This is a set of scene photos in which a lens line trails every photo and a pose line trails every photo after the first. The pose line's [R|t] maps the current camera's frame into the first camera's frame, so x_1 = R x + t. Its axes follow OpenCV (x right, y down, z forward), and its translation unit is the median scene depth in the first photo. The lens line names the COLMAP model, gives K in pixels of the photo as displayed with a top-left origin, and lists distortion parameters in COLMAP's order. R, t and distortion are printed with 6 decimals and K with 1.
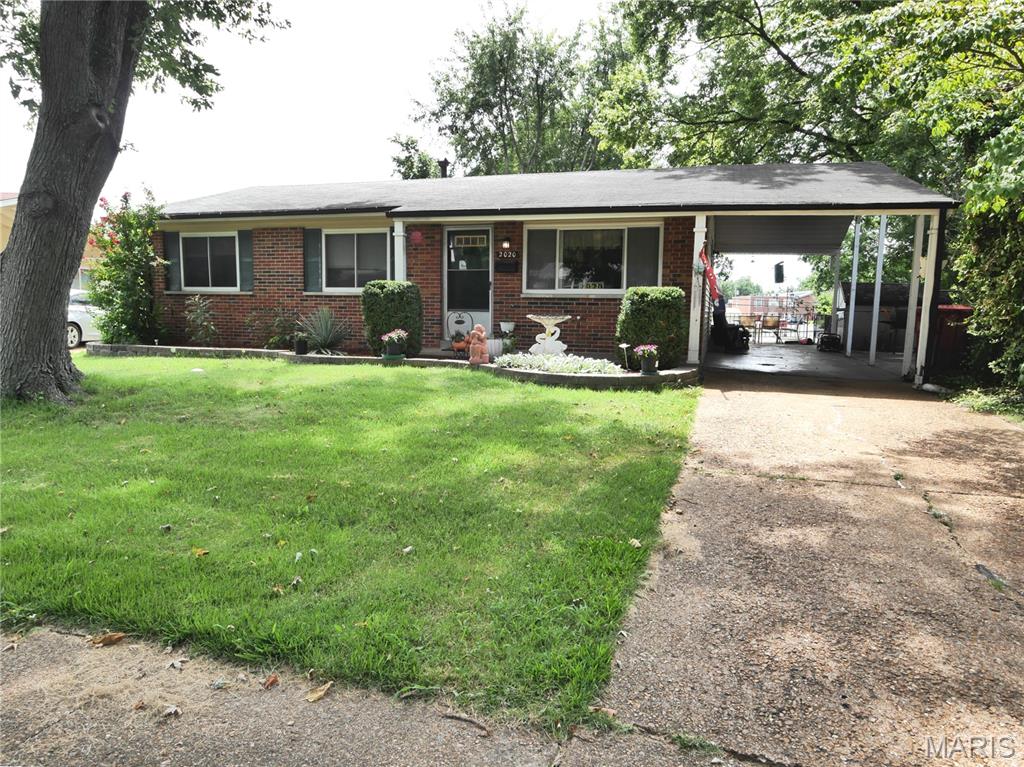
lens RADIAL K [[657.3, 0, 509.6], [0, 657.3, 388.0], [0, 0, 1]] dist [0.002458, -0.000676]
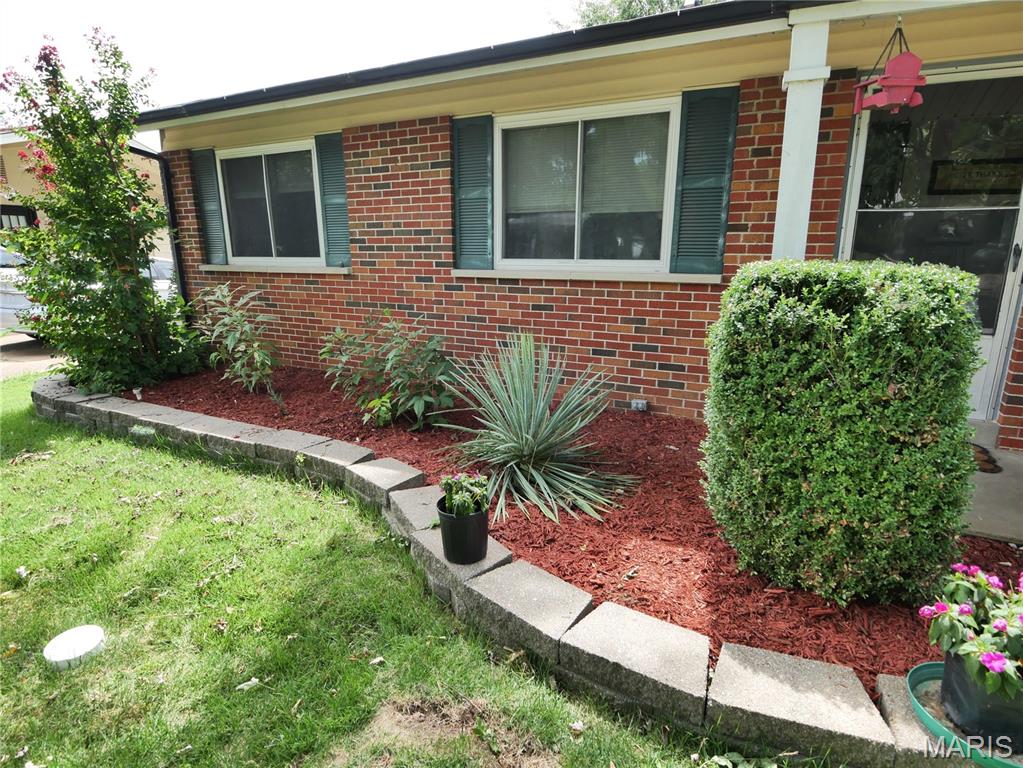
lens RADIAL K [[544.3, 0, 511.4], [0, 544.3, 380.0], [0, 0, 1]] dist [-0.000757, -0.009863]
pose [[0.986639, 0.022083, -0.161419, -0.213236], [-0.002164, 0.992460, 0.122550, -0.117319], [0.162908, -0.120563, 0.979247, 0.637682]]
